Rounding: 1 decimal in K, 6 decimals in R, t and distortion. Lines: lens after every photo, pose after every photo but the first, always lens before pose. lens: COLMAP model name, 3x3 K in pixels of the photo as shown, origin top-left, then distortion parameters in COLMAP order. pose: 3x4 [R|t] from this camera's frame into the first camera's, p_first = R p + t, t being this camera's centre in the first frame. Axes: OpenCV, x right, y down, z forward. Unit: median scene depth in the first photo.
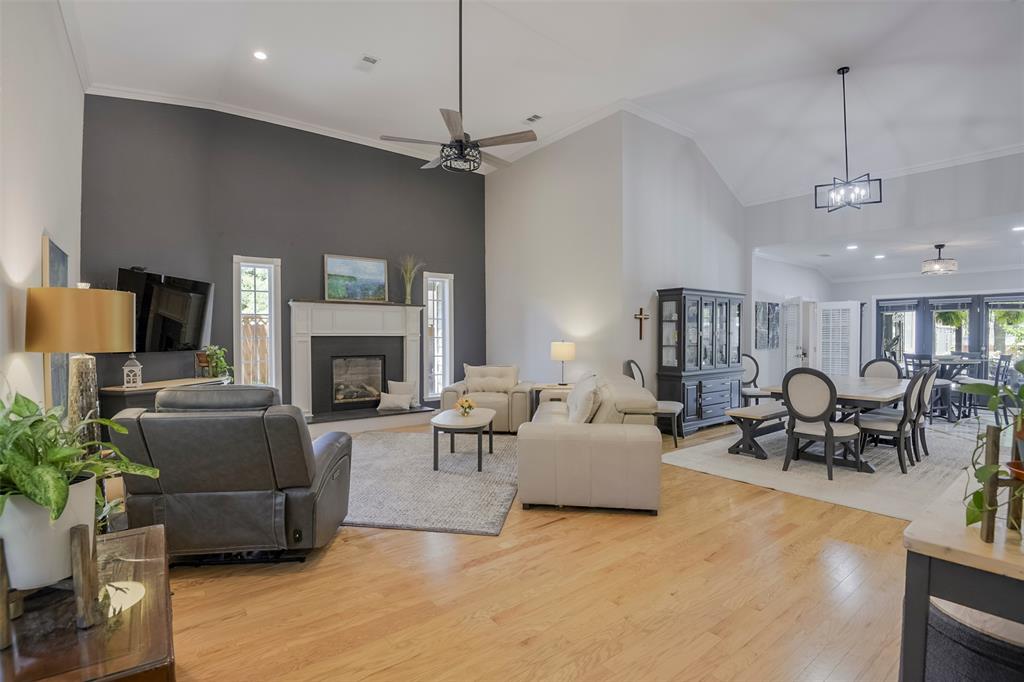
lens RADIAL K [[470.3, 0, 527.2], [0, 470.3, 342.6], [0, 0, 1]] dist [-0.014014, -0.002418]
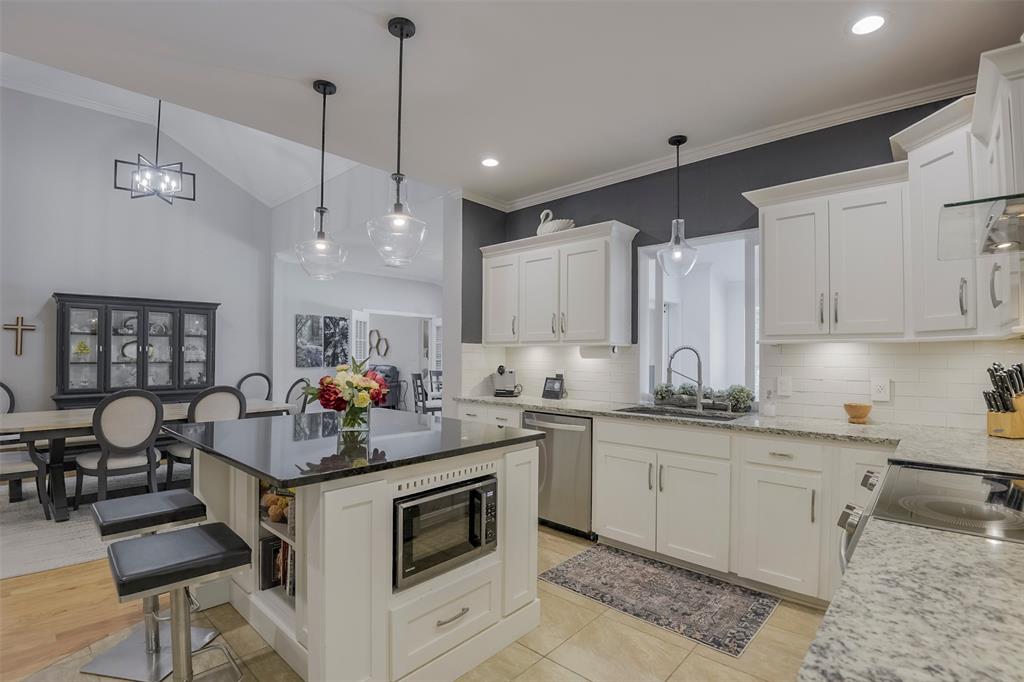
lens RADIAL K [[480.5, 0, 510.6], [0, 480.5, 350.2], [0, 0, 1]] dist [-0.026529, -0.001012]
pose [[0.991090, 0.007208, 0.133000, 0.962784], [-0.004344, 0.999753, -0.021808, -0.001626], [-0.133124, 0.021036, 0.990876, 0.083631]]
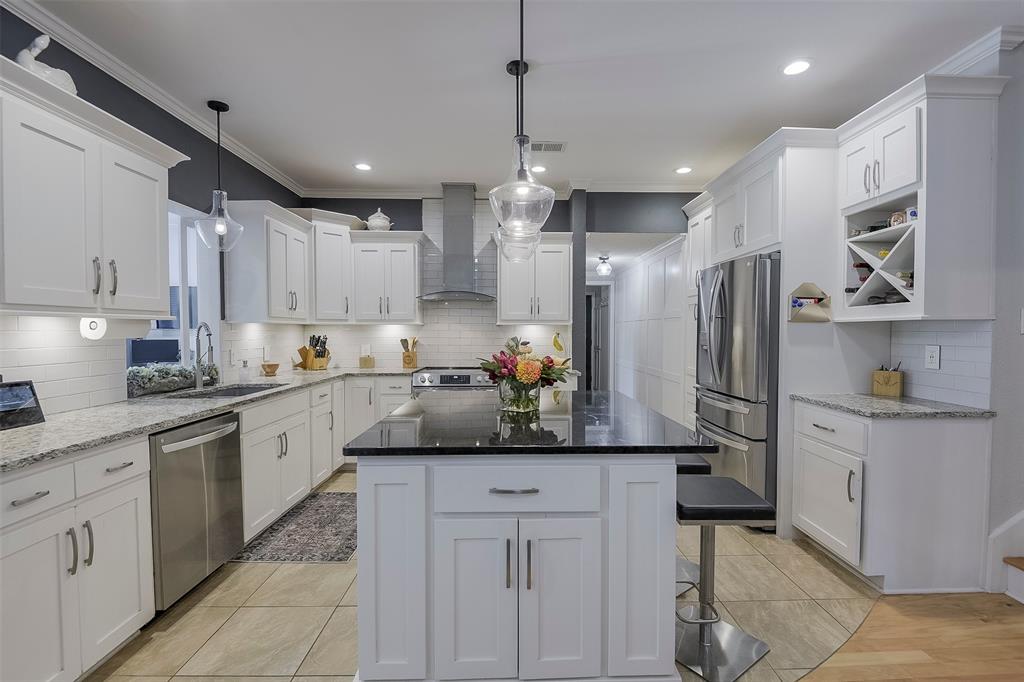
lens RADIAL K [[470.3, 0, 516.1], [0, 470.3, 344.3], [0, 0, 1]] dist [-0.014014, -0.002418]
pose [[-0.778728, -0.017566, 0.627116, 0.677740], [0.009114, 0.999186, 0.039305, -0.011402], [-0.627296, 0.036324, -0.777934, 0.728760]]
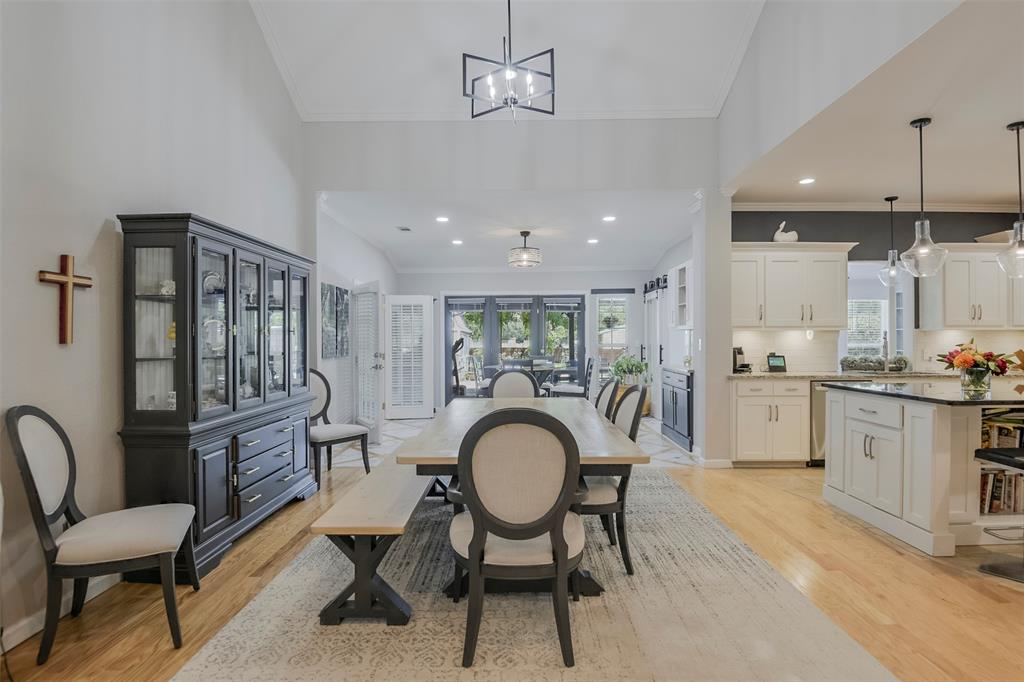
lens RADIAL K [[525.6, 0, 509.5], [0, 525.6, 342.9], [0, 0, 1]] dist [-0.024250, -0.007903]
pose [[0.647833, -0.003780, 0.761773, 0.161500], [0.012327, 0.999909, -0.005521, -0.000759], [-0.761682, 0.012967, 0.647821, 0.480210]]
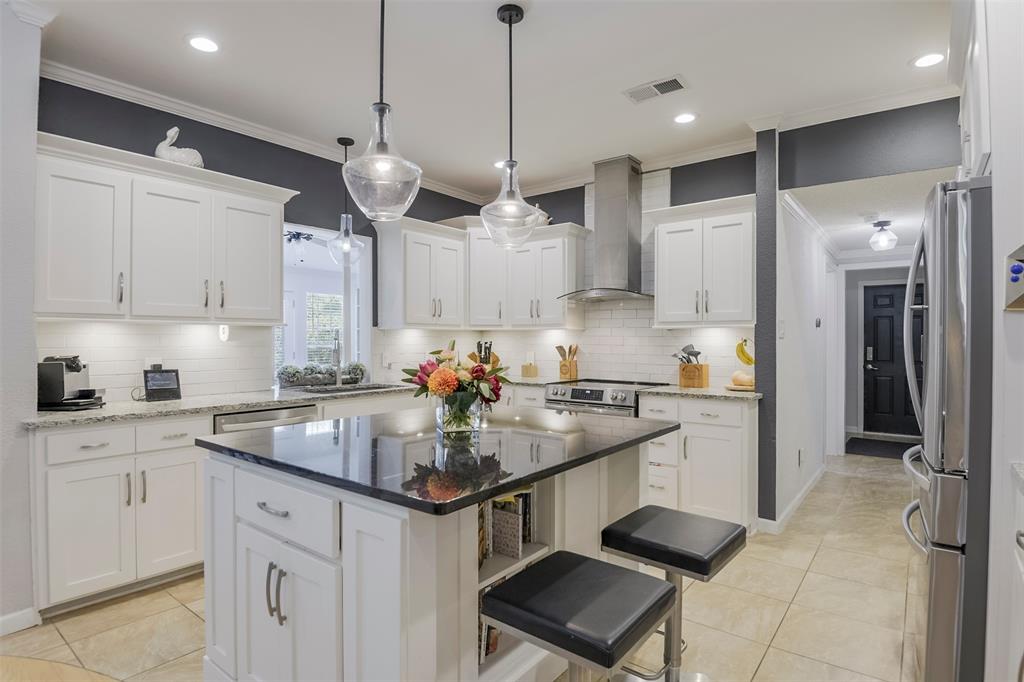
lens RADIAL K [[525.6, 0, 505.7], [0, 525.6, 339.2], [0, 0, 1]] dist [-0.024250, -0.007903]
pose [[-0.200679, 0.002460, 0.979654, 0.577360], [0.013199, 0.999913, 0.000192, -0.003016], [-0.979568, 0.012969, -0.200694, 0.491238]]
